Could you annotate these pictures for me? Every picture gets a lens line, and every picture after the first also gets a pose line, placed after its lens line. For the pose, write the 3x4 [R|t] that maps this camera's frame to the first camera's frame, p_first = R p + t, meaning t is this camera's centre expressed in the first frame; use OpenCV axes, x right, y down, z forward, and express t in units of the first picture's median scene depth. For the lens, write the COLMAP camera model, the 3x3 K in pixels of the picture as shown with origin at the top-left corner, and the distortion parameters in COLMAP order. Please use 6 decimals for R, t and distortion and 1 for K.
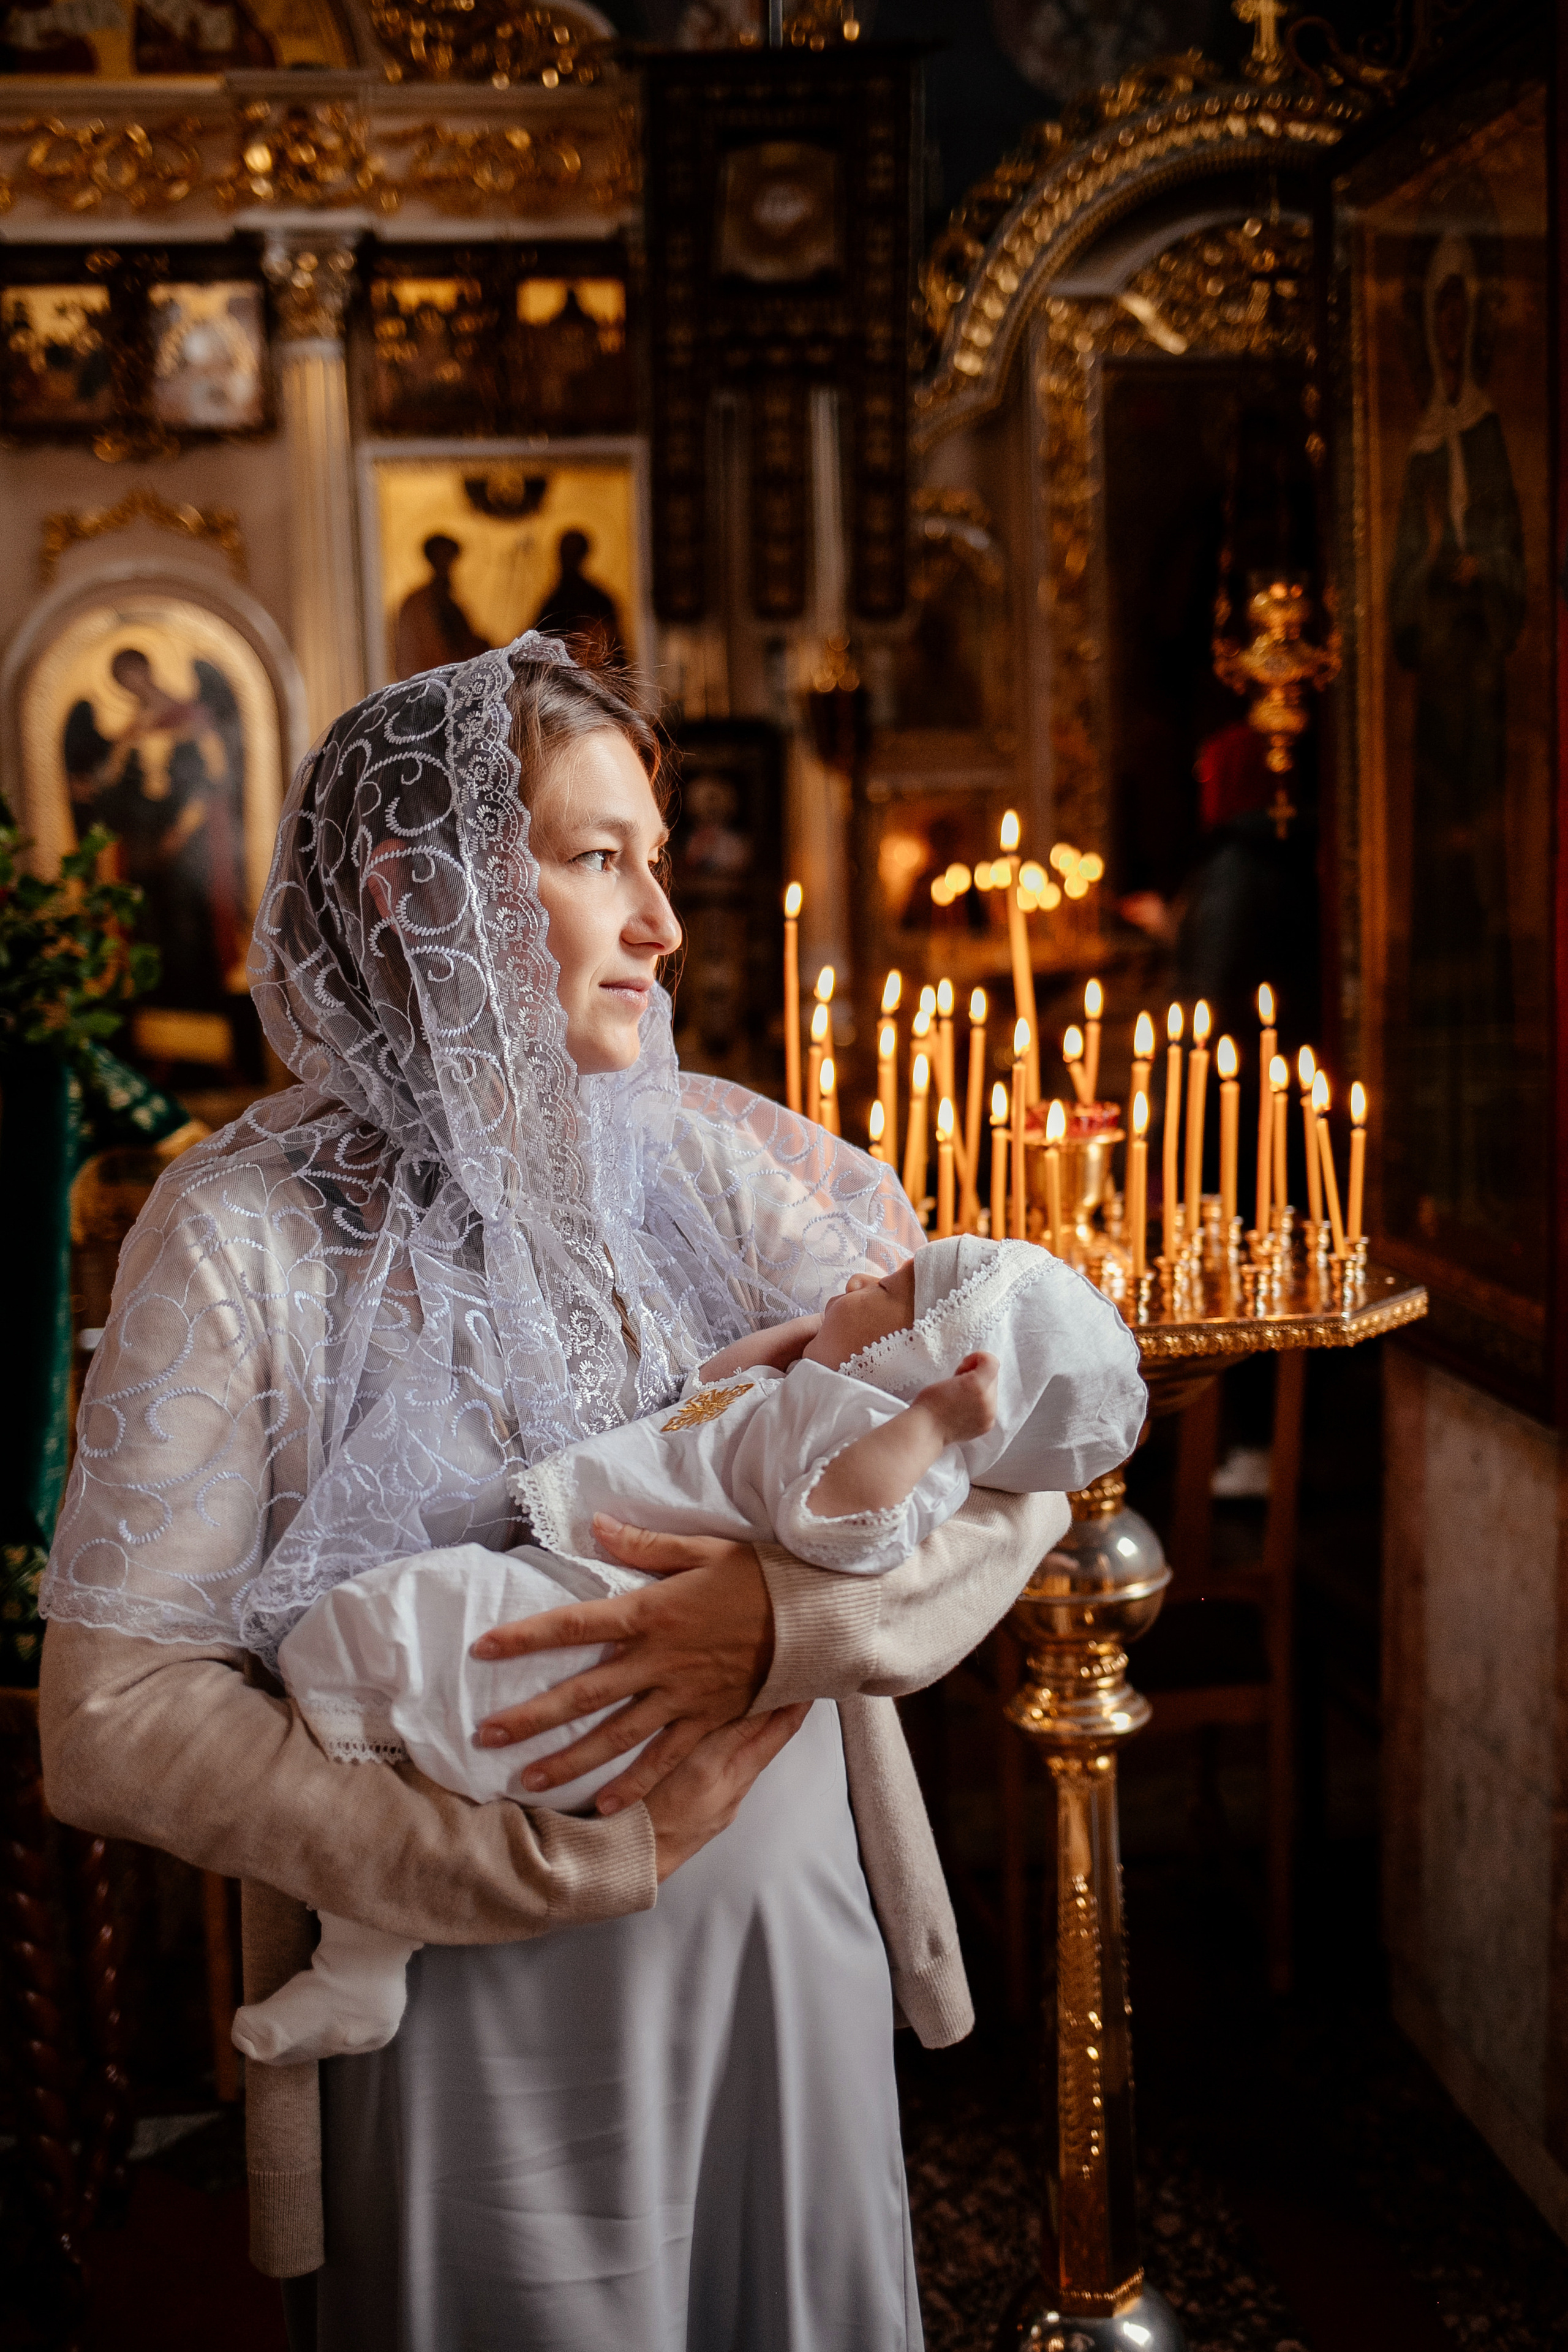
lens RADIAL K [[2423.1, 0, 787.3], [0, 2423.1, 1152.0], [0, 0, 1]] dist [-0.069643, 0.058026]
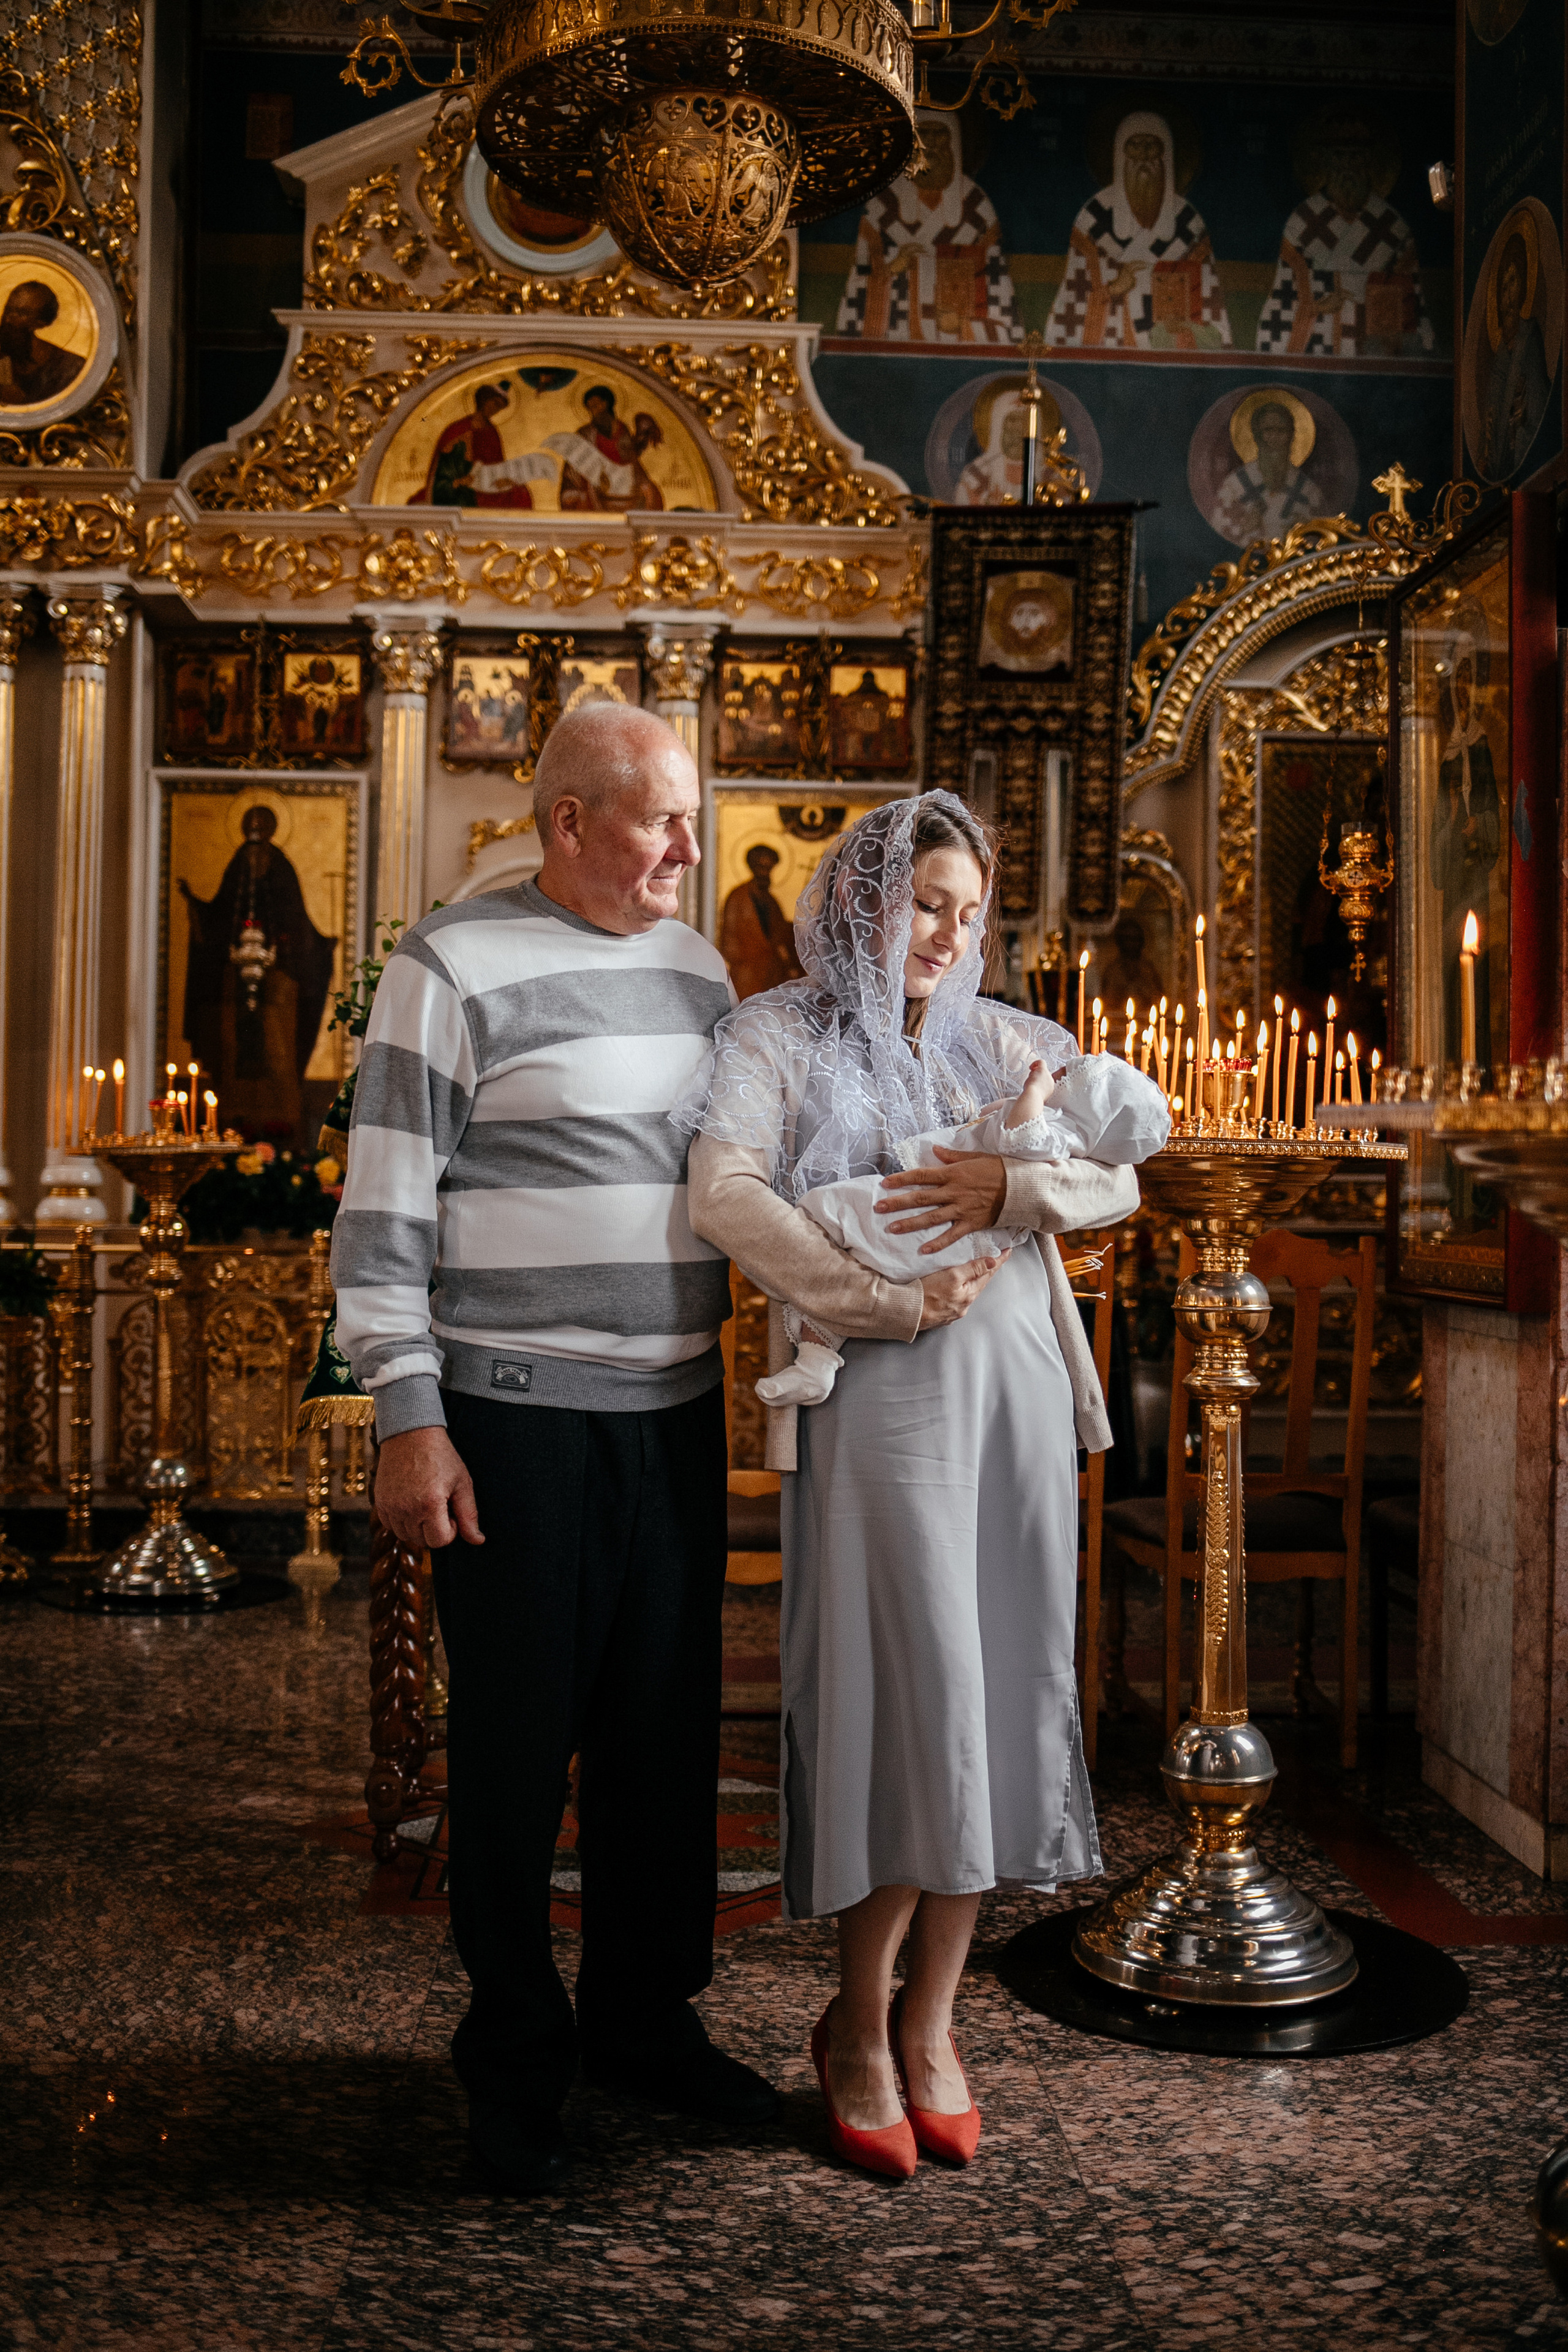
lens RADIAL K [[2282.1, 0, 779.4], [0, 2282.1, 1192.9], [0, 0, 1]] dist [-0.071497, 0.061141]
pose [[0.995758, 0.045161, -0.080167, -0.025284], [-0.055153, 0.990347, -0.127165, 0.097642], [0.073650, 0.131047, 0.988637, -0.232649]]
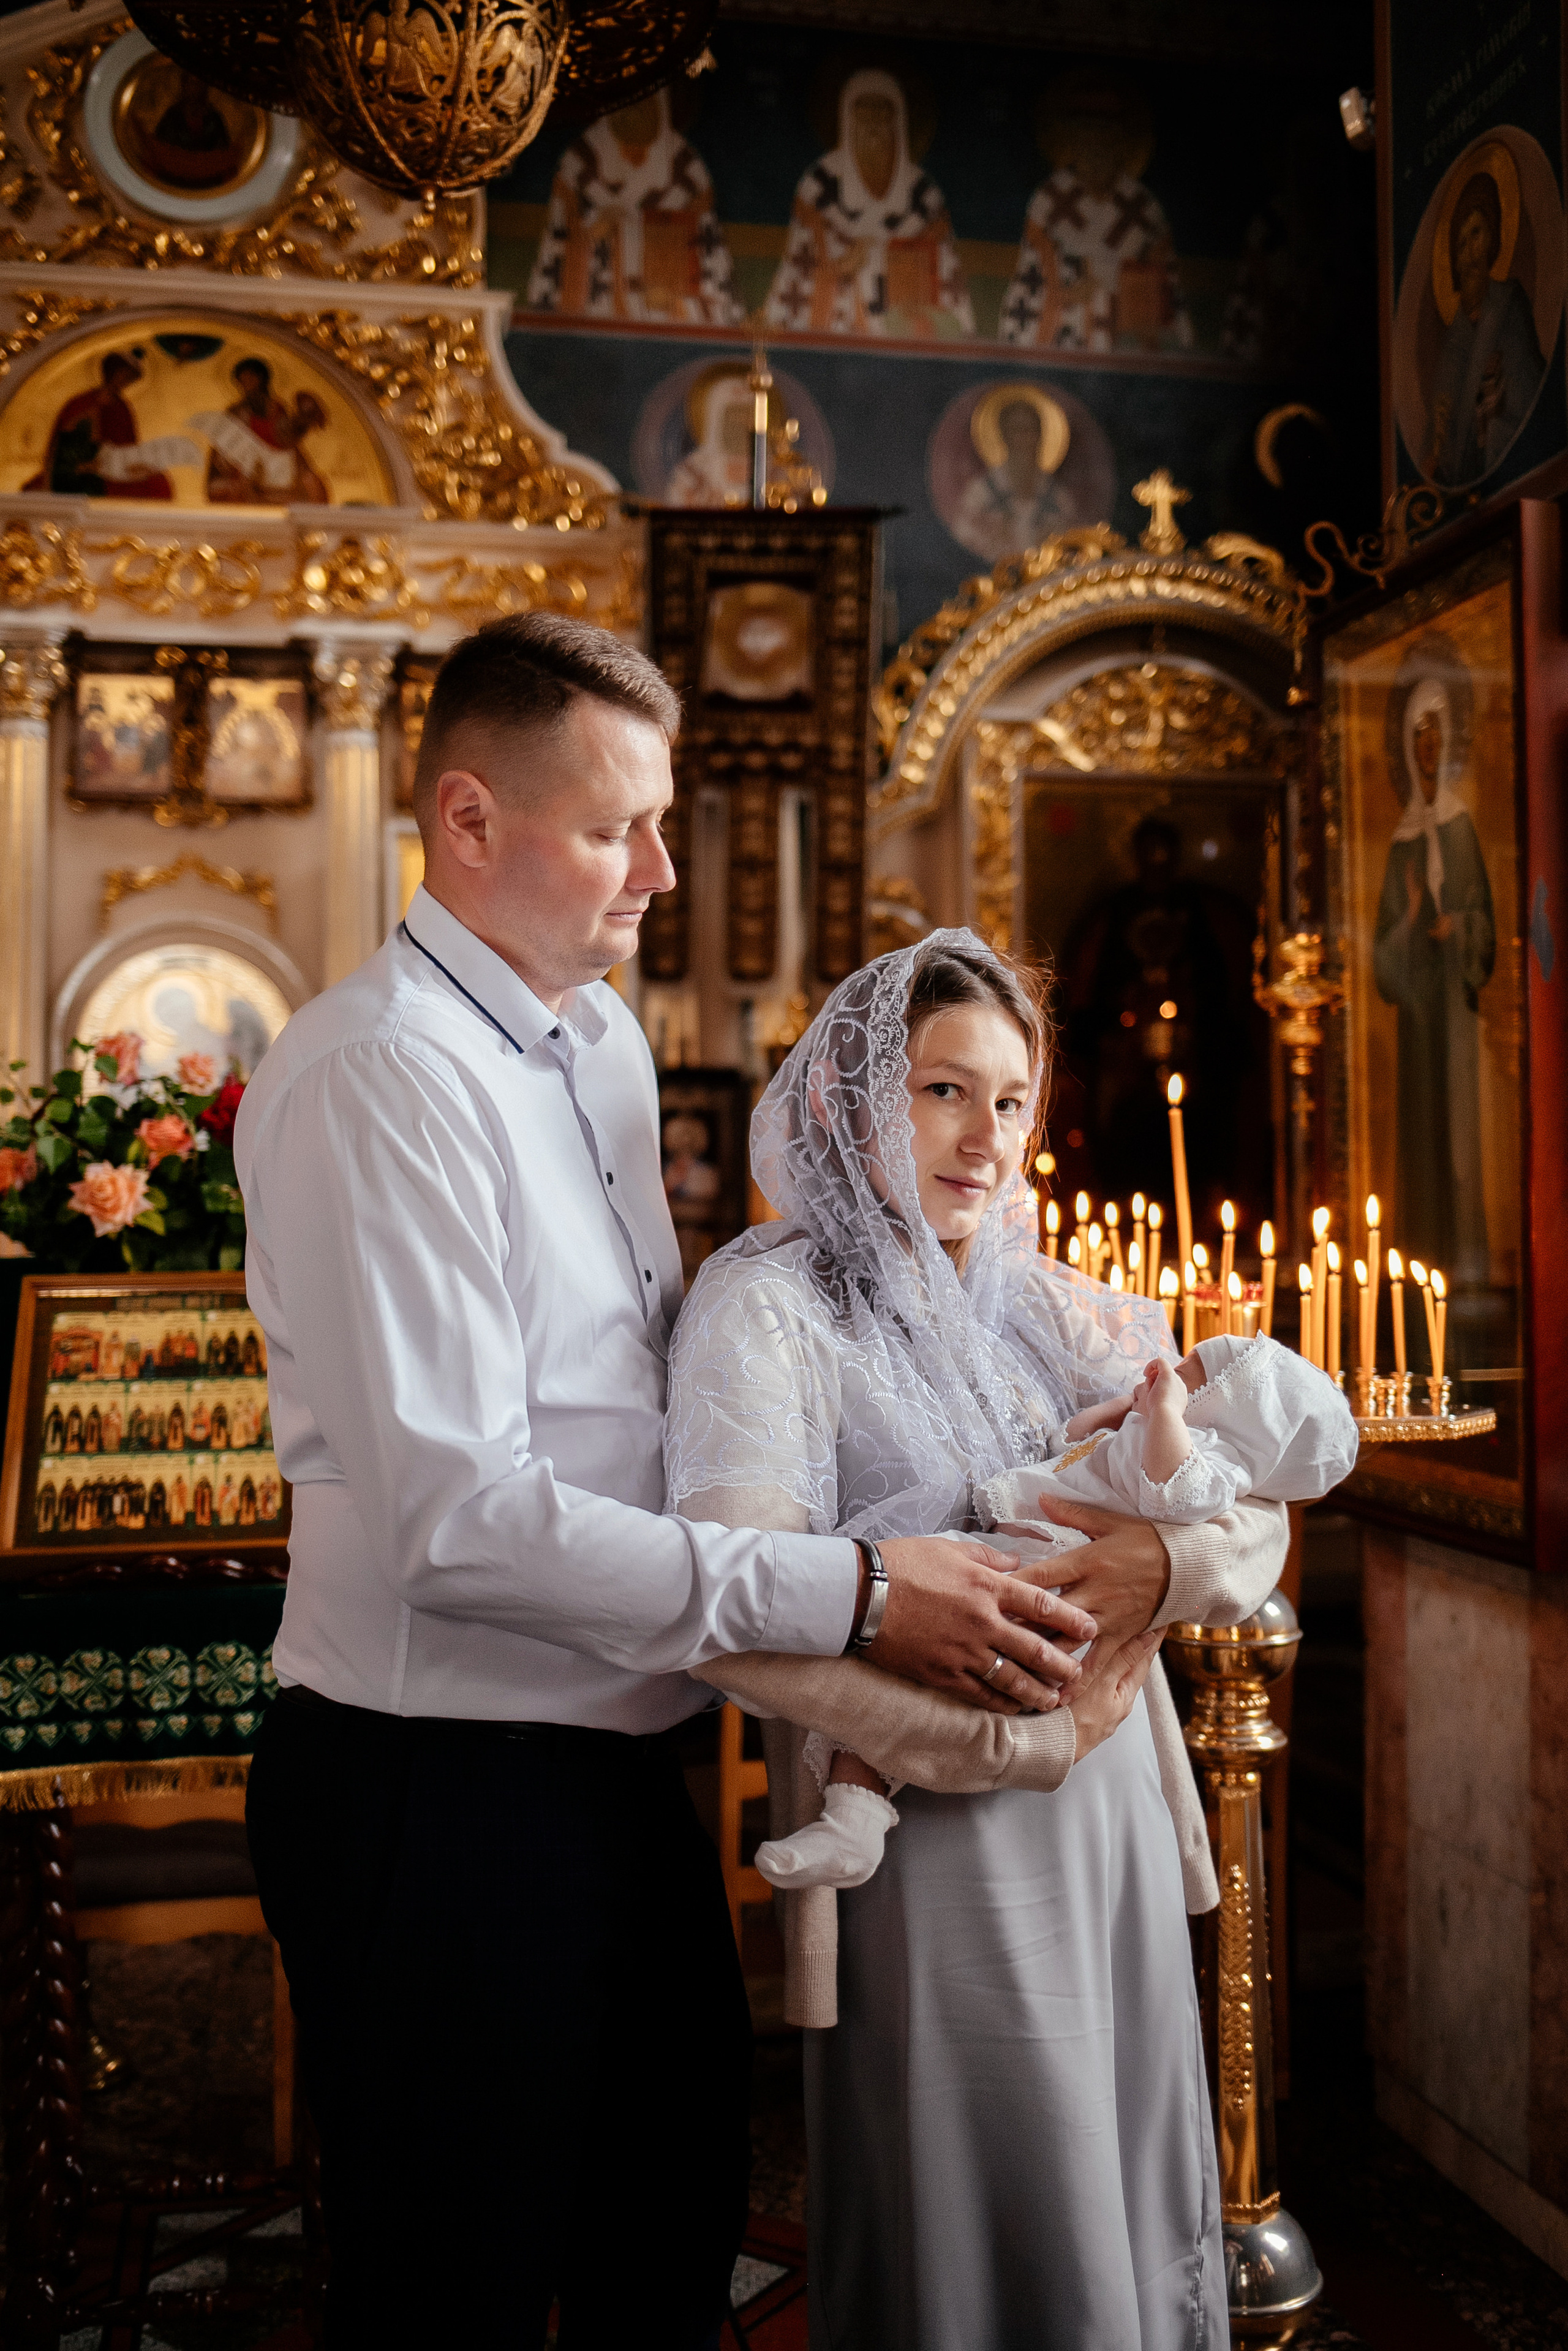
lens RADIAL K [[2323.1, 0, 781.9], [0, 2323.1, 1192.7], [0, 0, 1]] dist [-0.073831, 0.064497]
pose [[0.997059, 0.024721, 0.072543, -0.067431], [-0.014375, 0.990073, -0.139820, 0.034245], [-0.075279, 0.138366, 0.987516, -0.083154]]
